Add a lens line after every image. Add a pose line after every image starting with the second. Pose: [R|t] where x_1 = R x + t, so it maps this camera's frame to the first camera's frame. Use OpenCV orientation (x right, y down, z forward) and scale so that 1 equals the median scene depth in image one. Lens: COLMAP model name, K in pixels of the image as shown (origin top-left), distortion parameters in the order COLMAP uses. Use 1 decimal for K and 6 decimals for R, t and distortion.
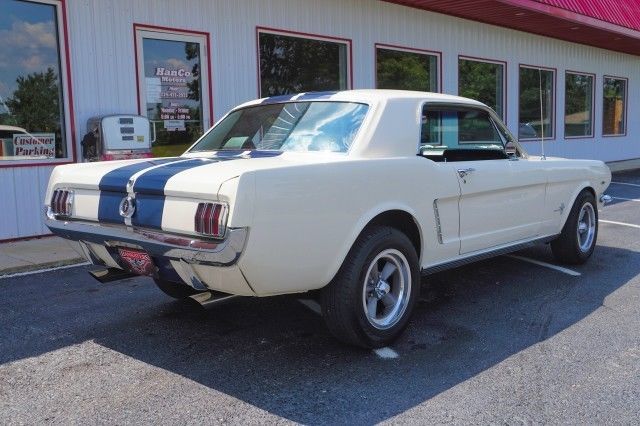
lens RADIAL K [[661.2, 0, 320.2], [0, 661.2, 218.4], [0, 0, 1]] dist [0.001708, 0.000000]
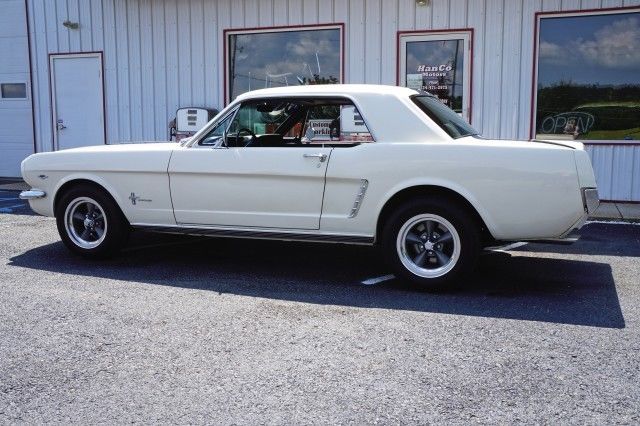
lens RADIAL K [[645.5, 0, 320.9], [0, 645.5, 210.2], [0, 0, 1]] dist [-0.006873, 0.000000]
pose [[0.371481, 0.139437, -0.917910, 1.481524], [-0.130537, 0.986681, 0.097055, -0.114865], [0.919218, 0.083768, 0.384735, 0.779144]]
